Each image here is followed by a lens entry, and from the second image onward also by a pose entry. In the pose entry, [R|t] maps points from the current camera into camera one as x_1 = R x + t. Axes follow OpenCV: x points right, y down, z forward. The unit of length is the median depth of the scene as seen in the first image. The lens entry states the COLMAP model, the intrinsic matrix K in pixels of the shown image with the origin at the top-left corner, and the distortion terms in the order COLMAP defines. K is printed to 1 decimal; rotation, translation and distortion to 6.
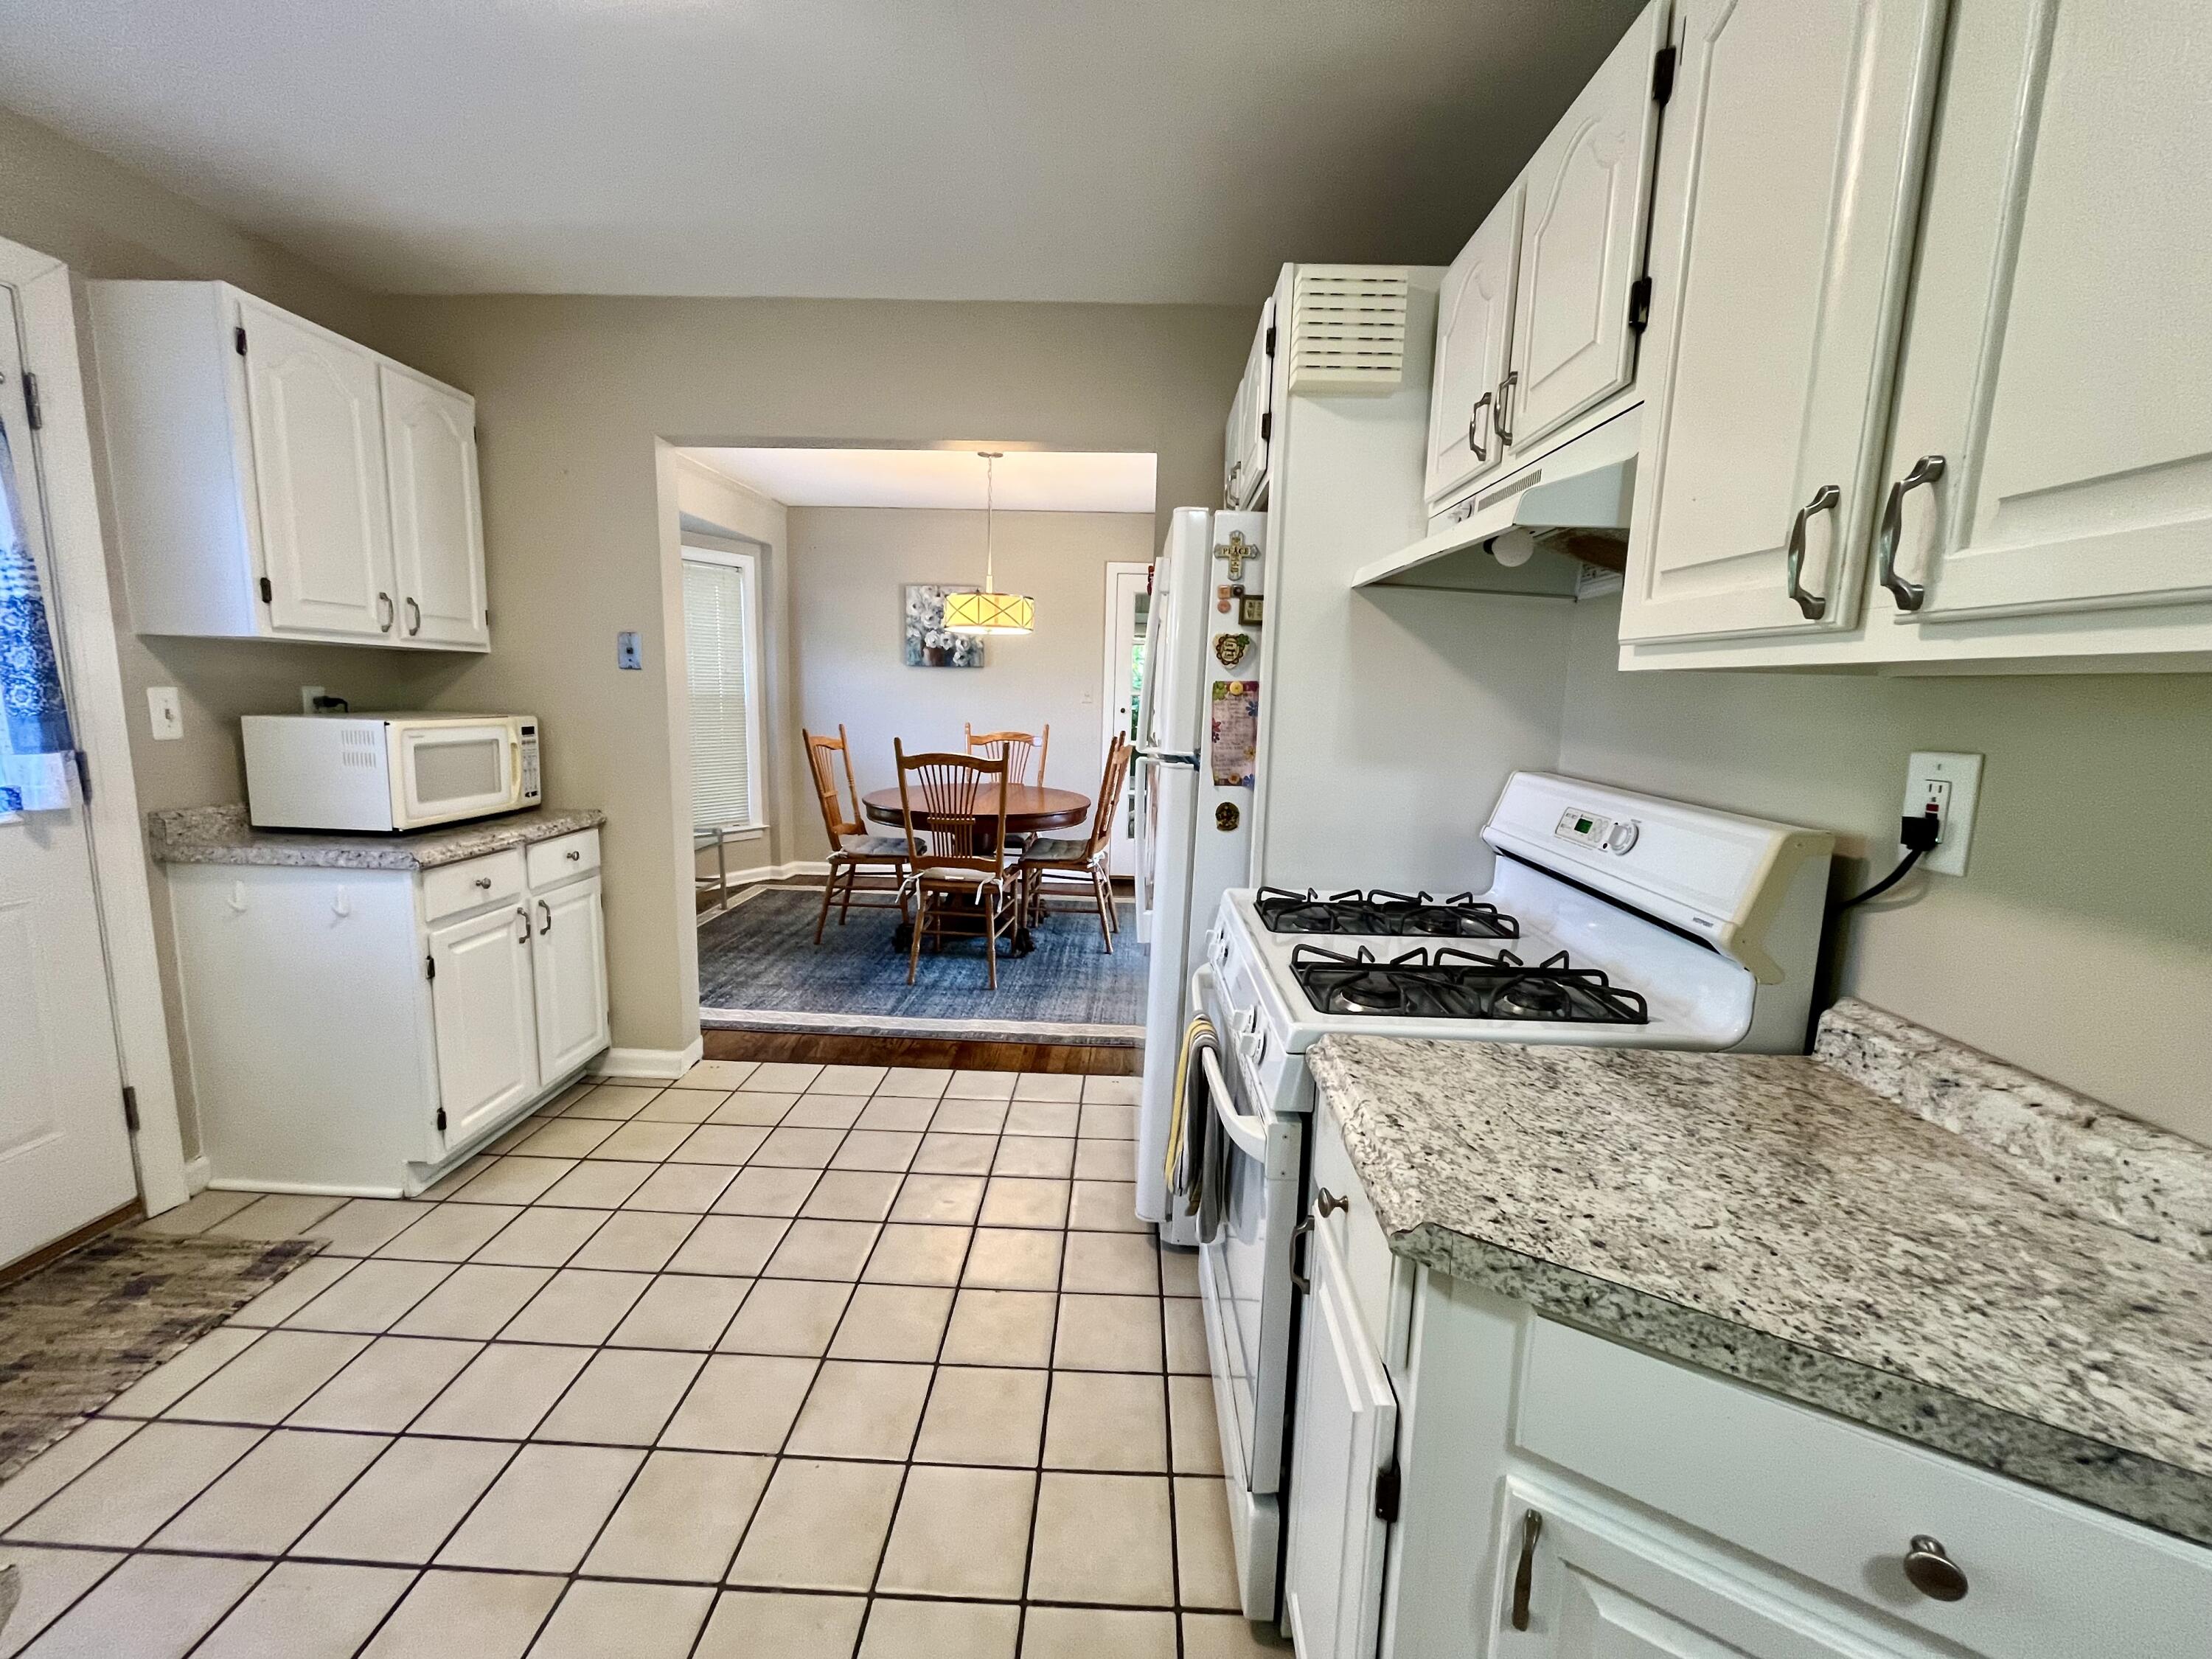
lens RADIAL K [[893.0, 0, 1103.7], [0, 893.0, 822.9], [0, 0, 1]] dist [-0.002912, -0.000309]
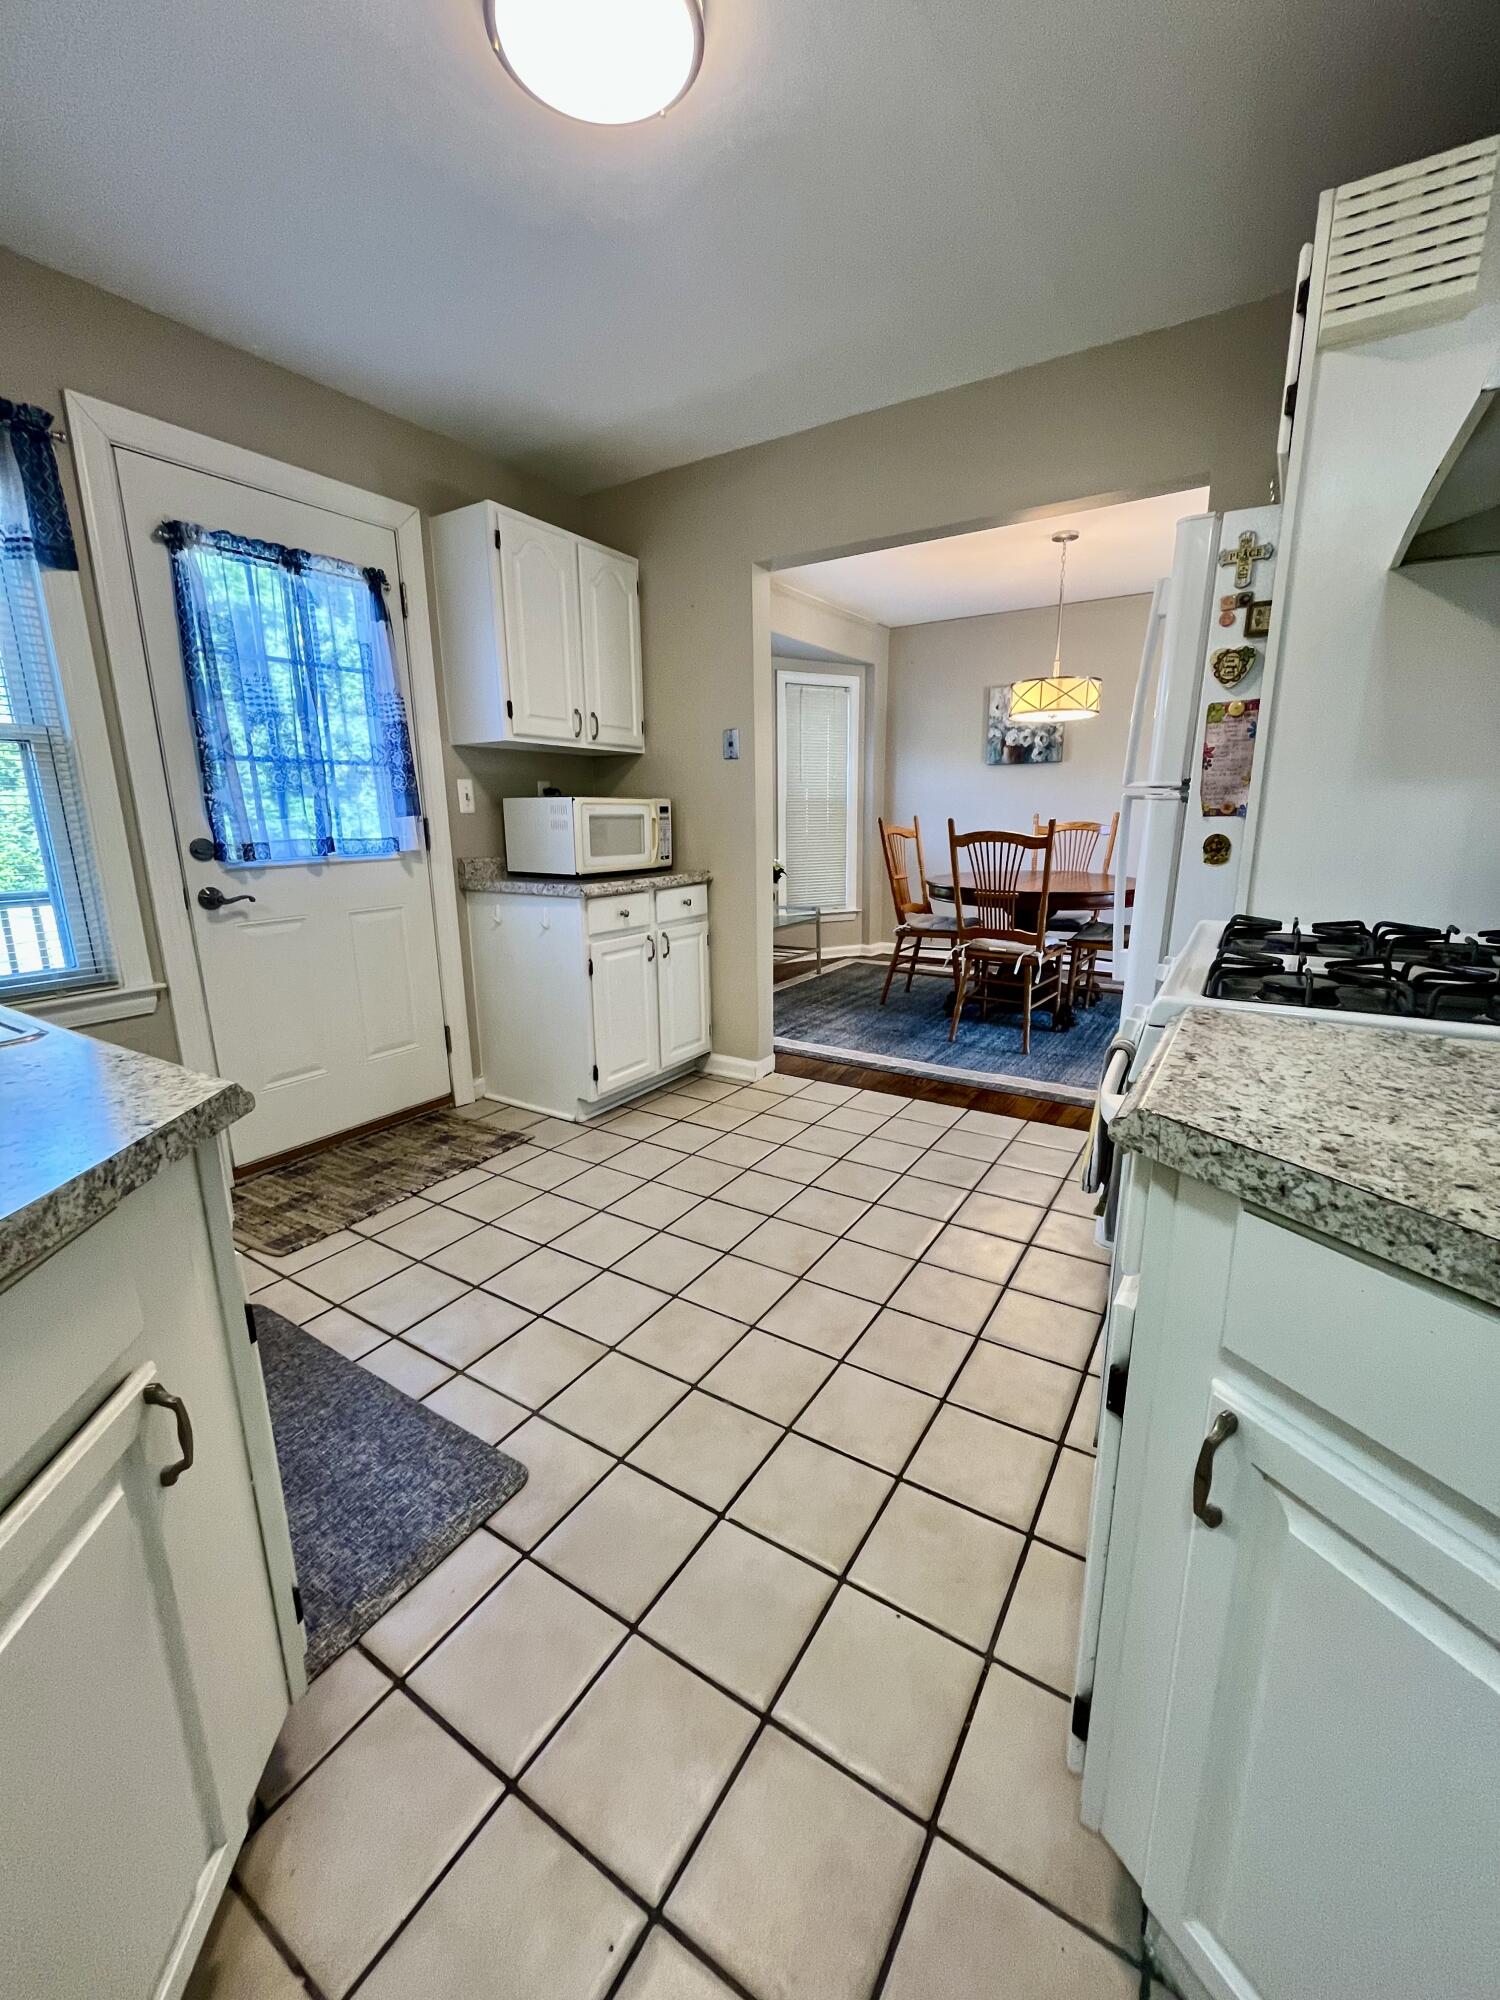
lens RADIAL K [[807.4, 0, 757.3], [0, 807.4, 999.7], [0, 0, 1]] dist [-0.002912, -0.000309]
pose [[0.861378, 0.081206, -0.501432, 0.149886], [-0.042032, 0.995148, 0.088959, 0.090122], [0.506223, -0.055552, 0.860612, 0.001075]]
